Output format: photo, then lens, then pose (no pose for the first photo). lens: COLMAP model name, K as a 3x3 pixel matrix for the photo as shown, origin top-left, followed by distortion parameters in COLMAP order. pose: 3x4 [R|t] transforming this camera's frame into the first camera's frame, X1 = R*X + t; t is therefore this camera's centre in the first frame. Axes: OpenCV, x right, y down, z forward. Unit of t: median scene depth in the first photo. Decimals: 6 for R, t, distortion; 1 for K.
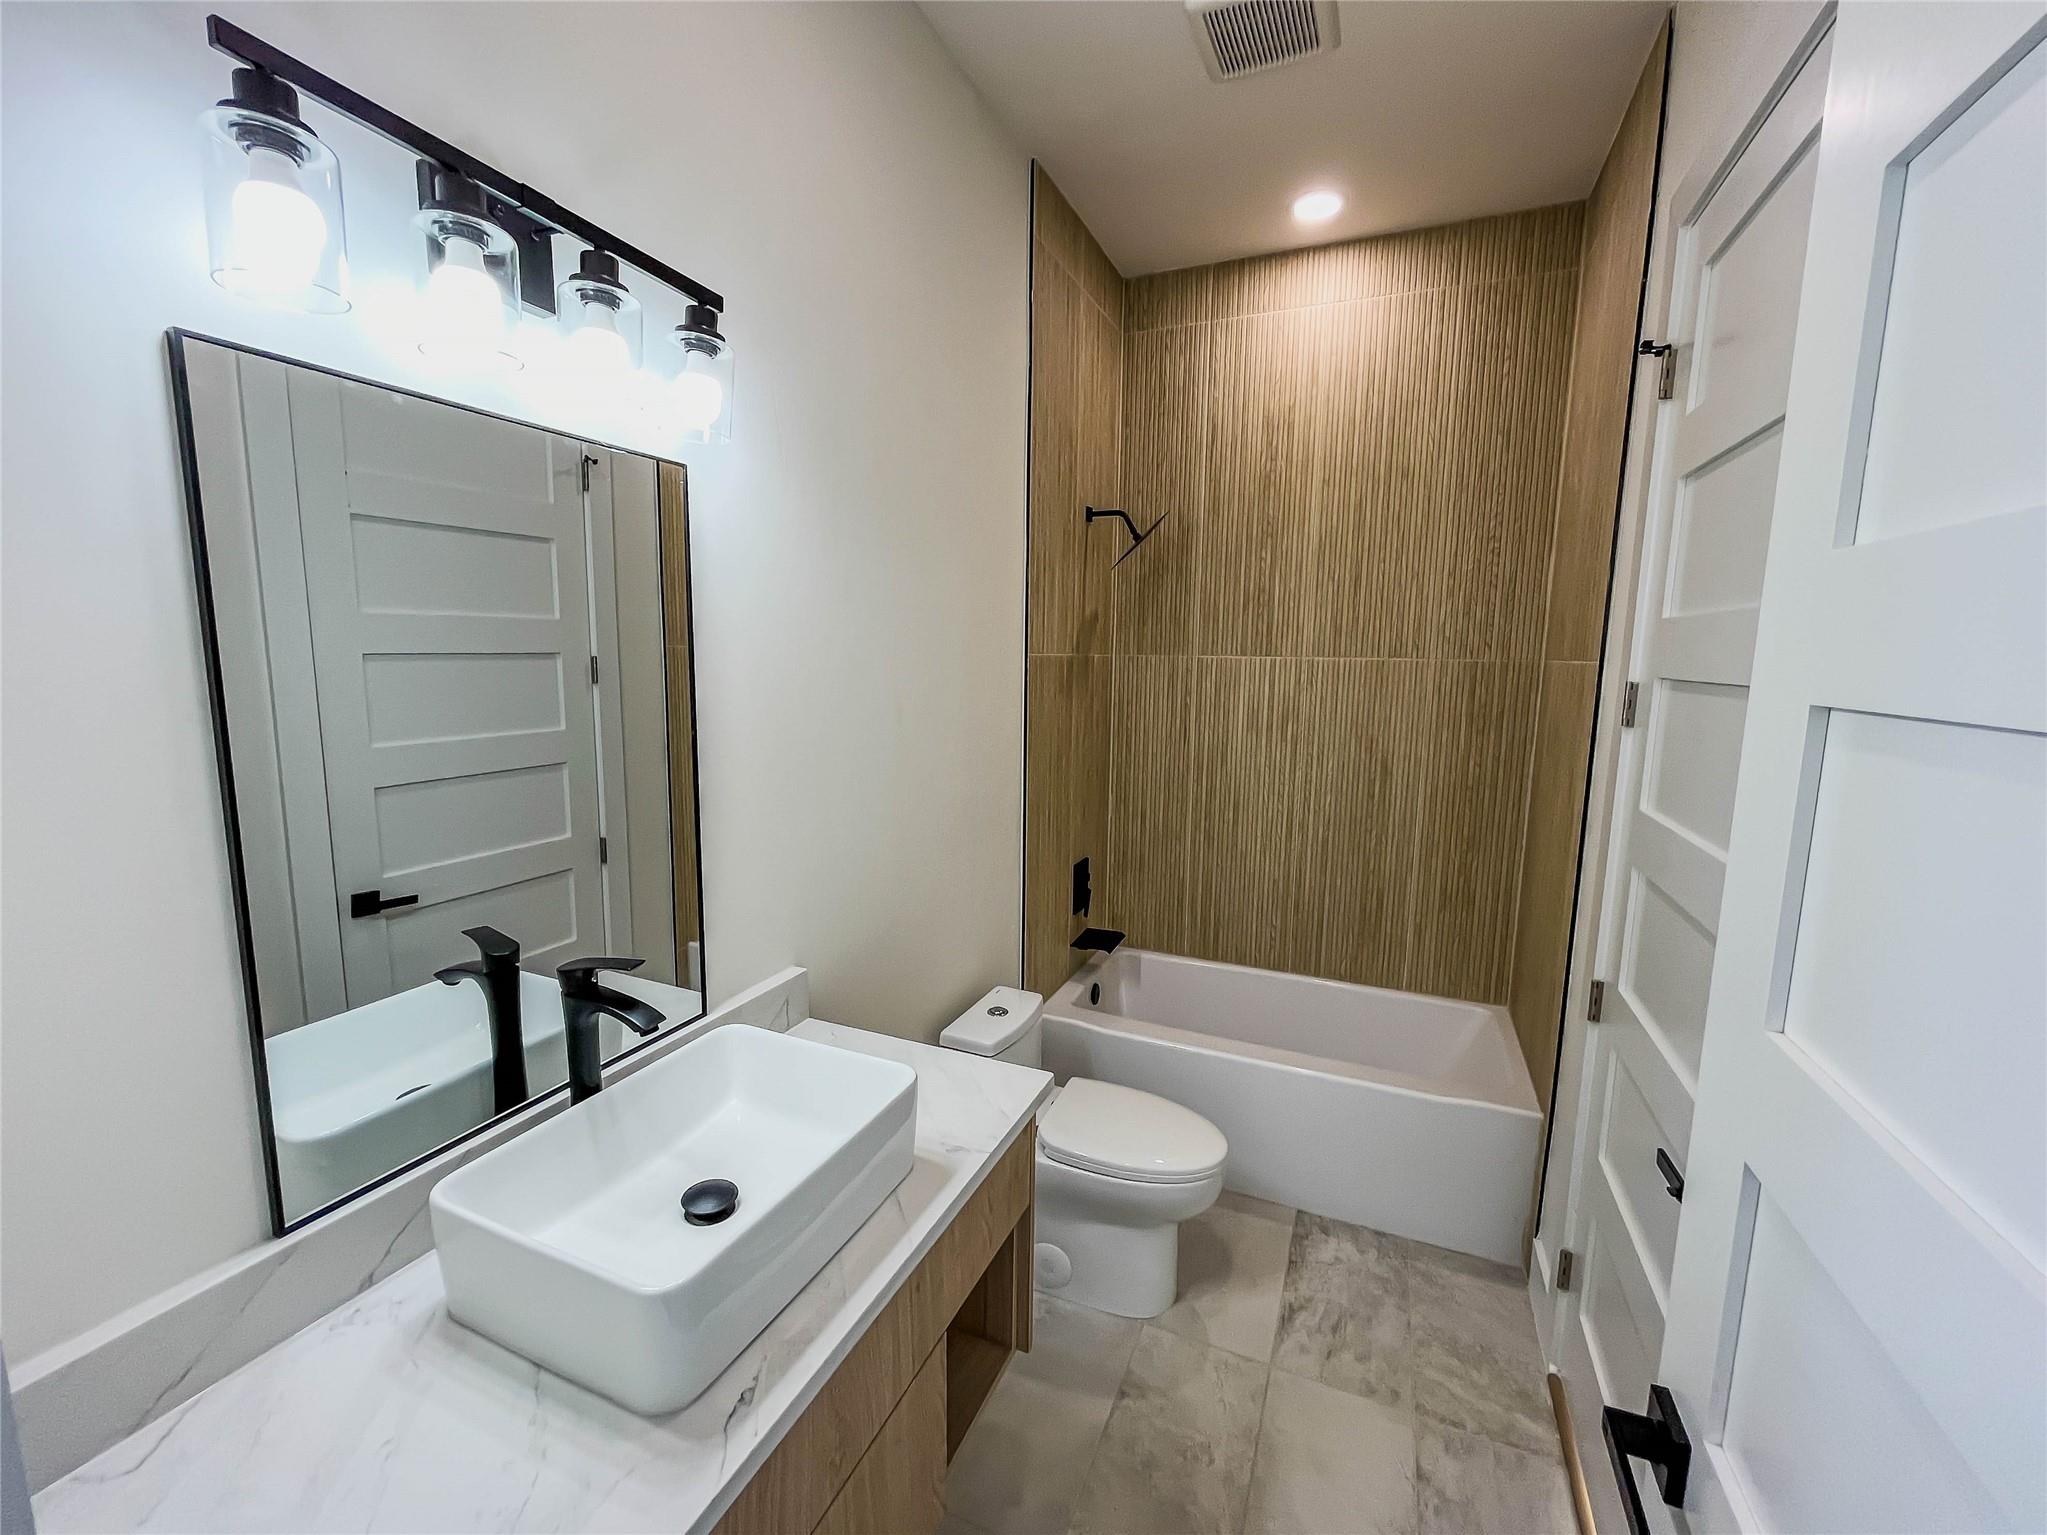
lens RADIAL K [[835.1, 0, 1019.9], [0, 835.1, 769.4], [0, 0, 1]] dist [-0.002193, -0.000688]
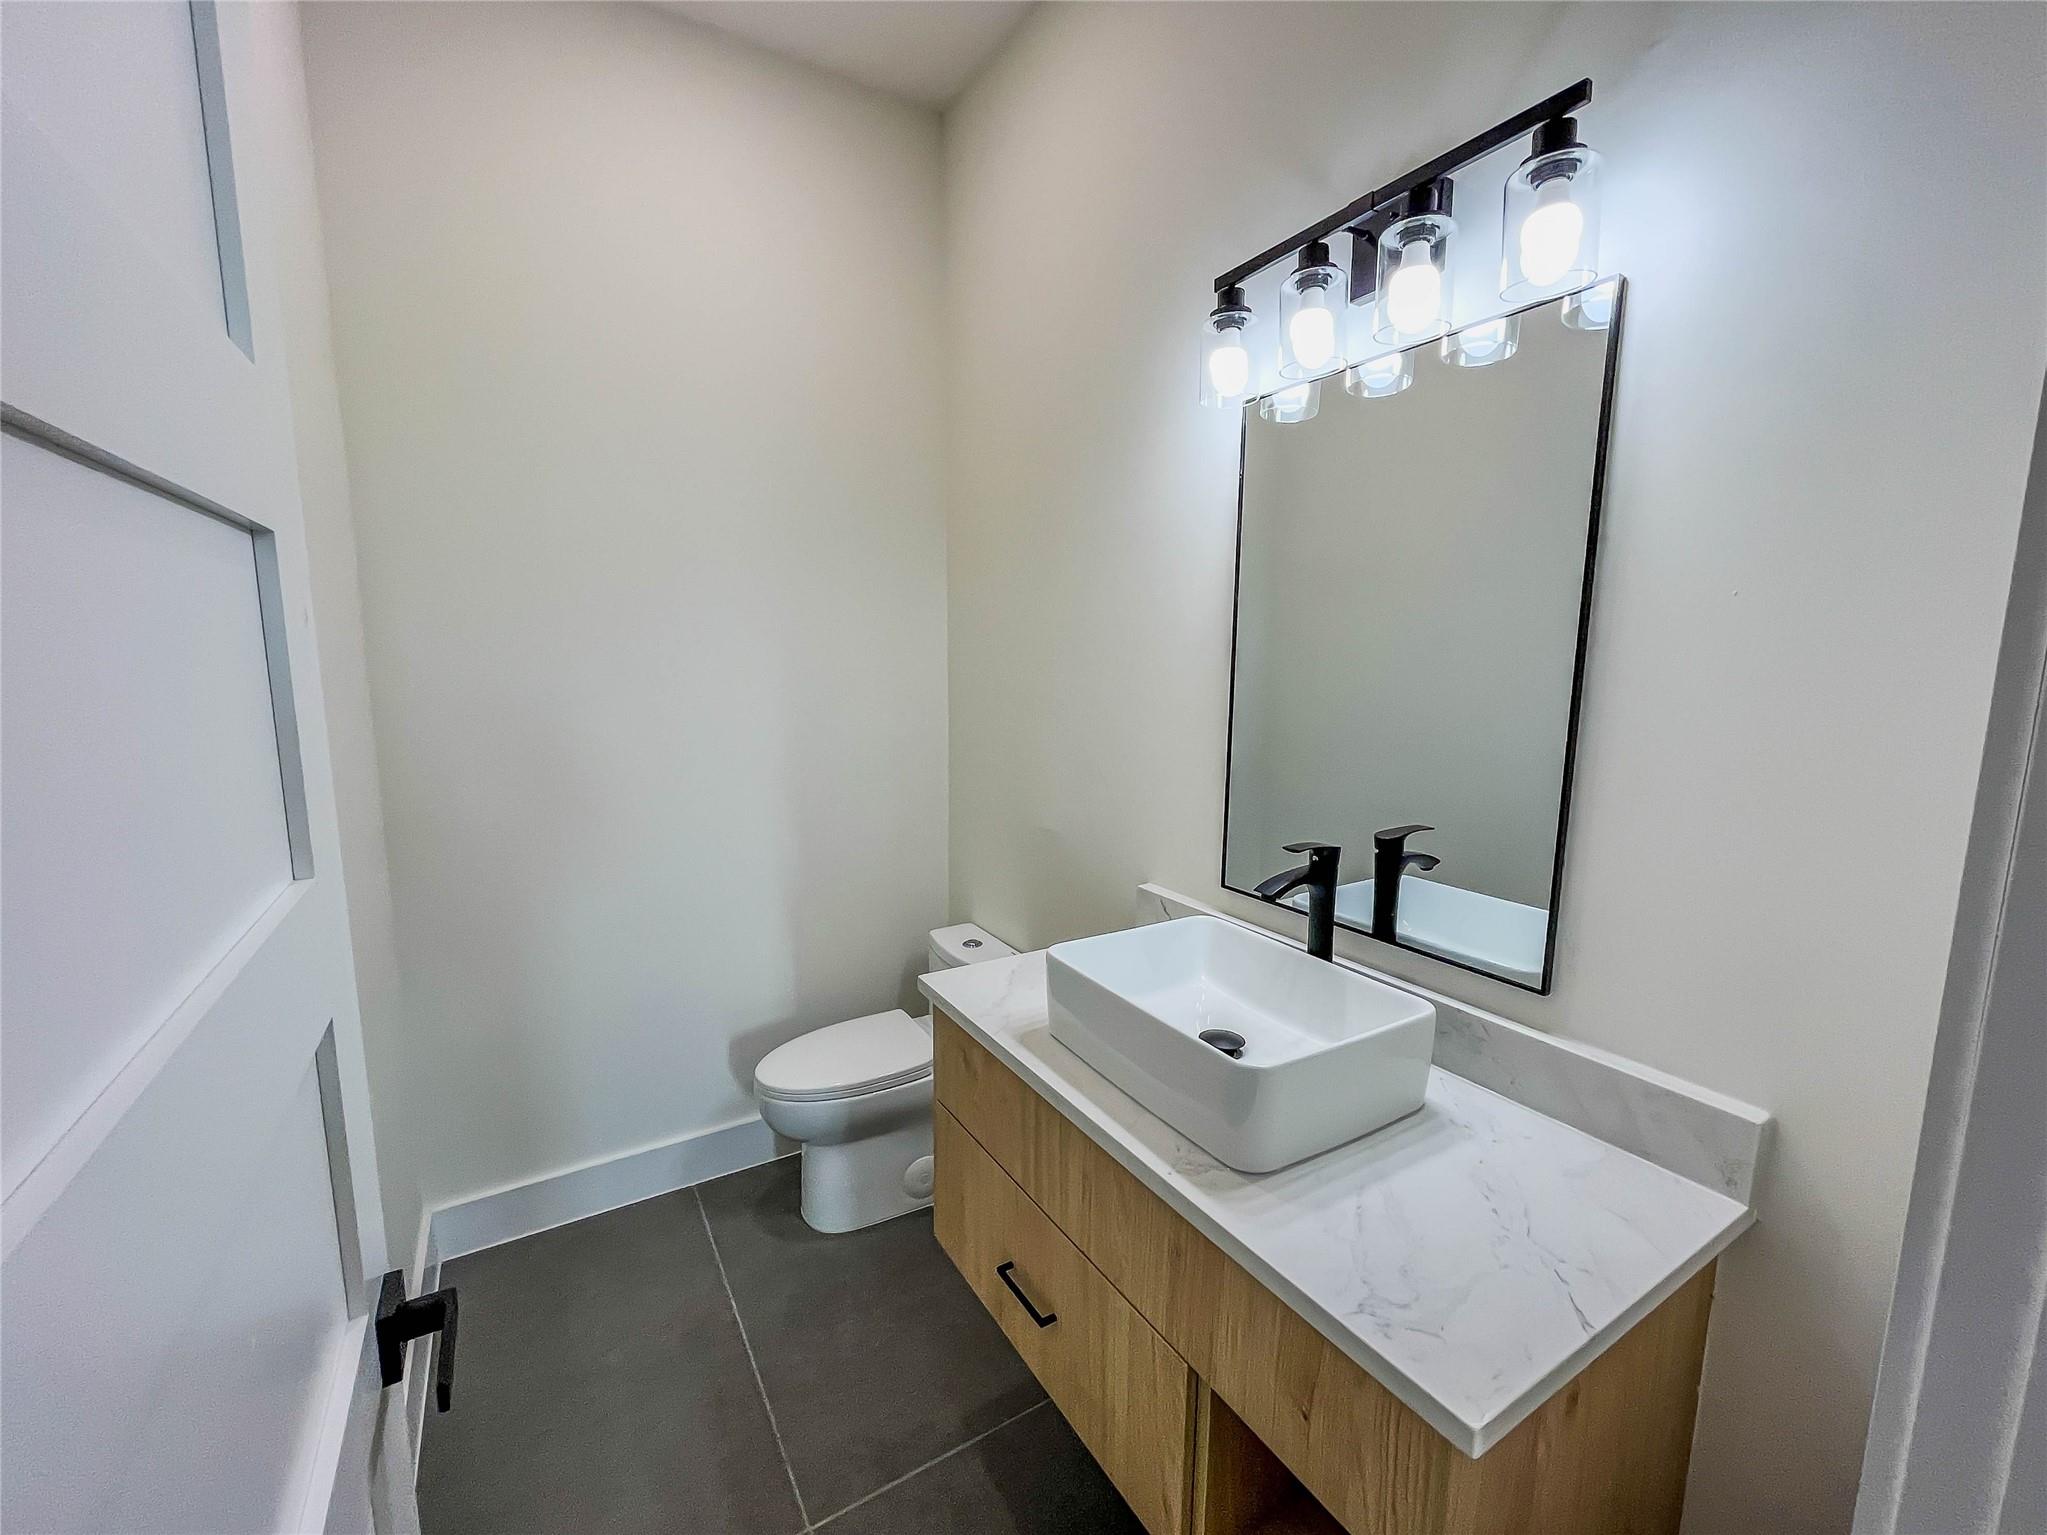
lens RADIAL K [[835.1, 0, 1023.9], [0, 835.1, 774.8], [0, 0, 1]] dist [-0.002193, -0.000688]
pose [[-0.584919, 0.096383, -0.805344, 0.642399], [-0.116480, 0.972641, 0.201004, -0.054290], [0.802684, 0.211378, -0.557690, 1.225415]]
